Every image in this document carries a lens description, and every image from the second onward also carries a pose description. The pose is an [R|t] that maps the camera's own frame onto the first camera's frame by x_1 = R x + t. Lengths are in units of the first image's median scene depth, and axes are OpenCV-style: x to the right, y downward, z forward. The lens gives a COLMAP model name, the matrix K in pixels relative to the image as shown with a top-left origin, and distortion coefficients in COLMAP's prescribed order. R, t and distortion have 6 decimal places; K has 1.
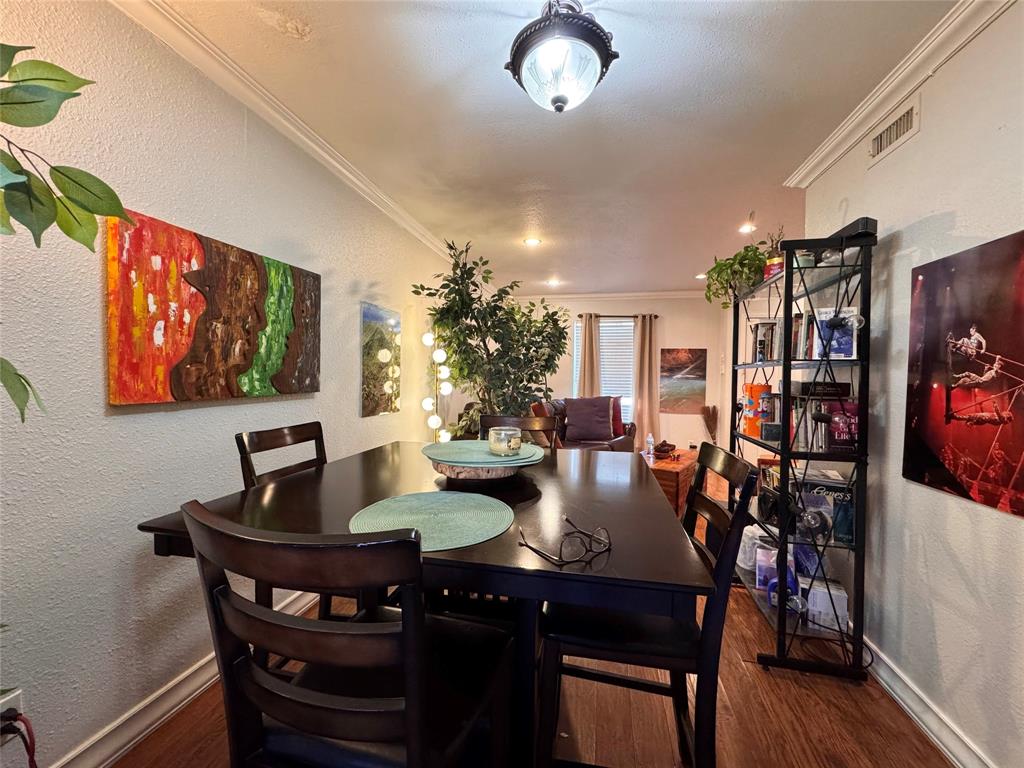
lens RADIAL K [[406.1, 0, 513.5], [0, 406.1, 383.1], [0, 0, 1]] dist [-0.002586, 0.000031]
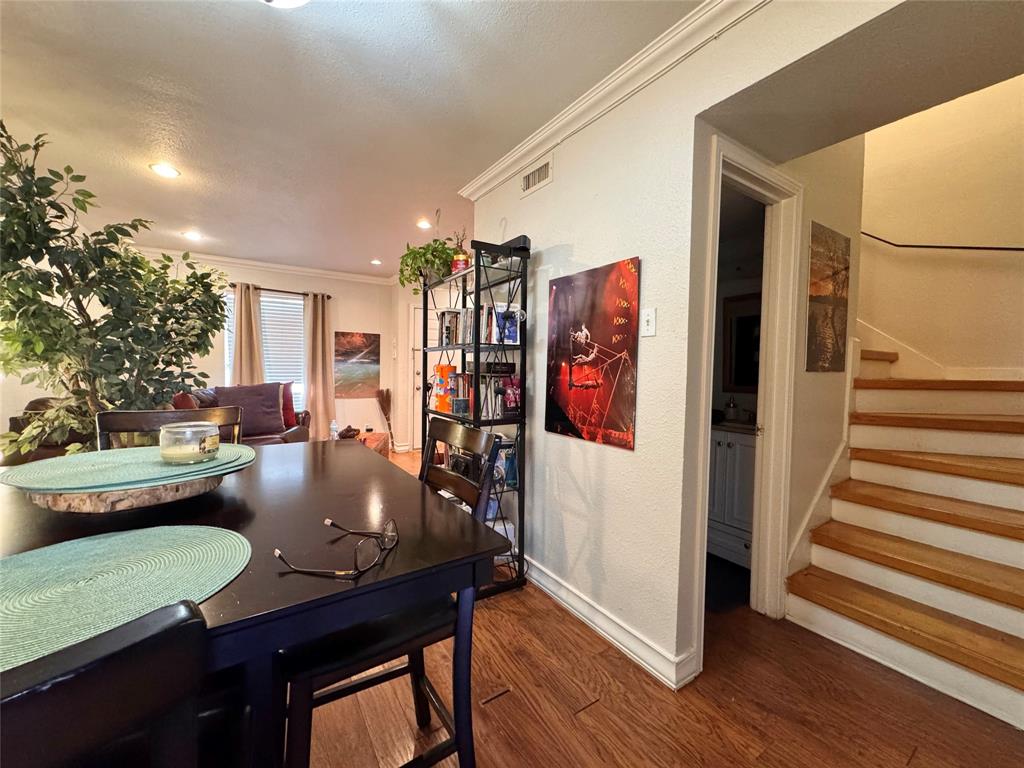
lens RADIAL K [[406.1, 0, 513.5], [0, 406.1, 383.1], [0, 0, 1]] dist [-0.002586, 0.000031]
pose [[0.699310, -0.031864, 0.714108, -0.094053], [0.007691, 0.999284, 0.037057, 0.015157], [-0.714778, -0.020422, 0.699054, 0.093577]]
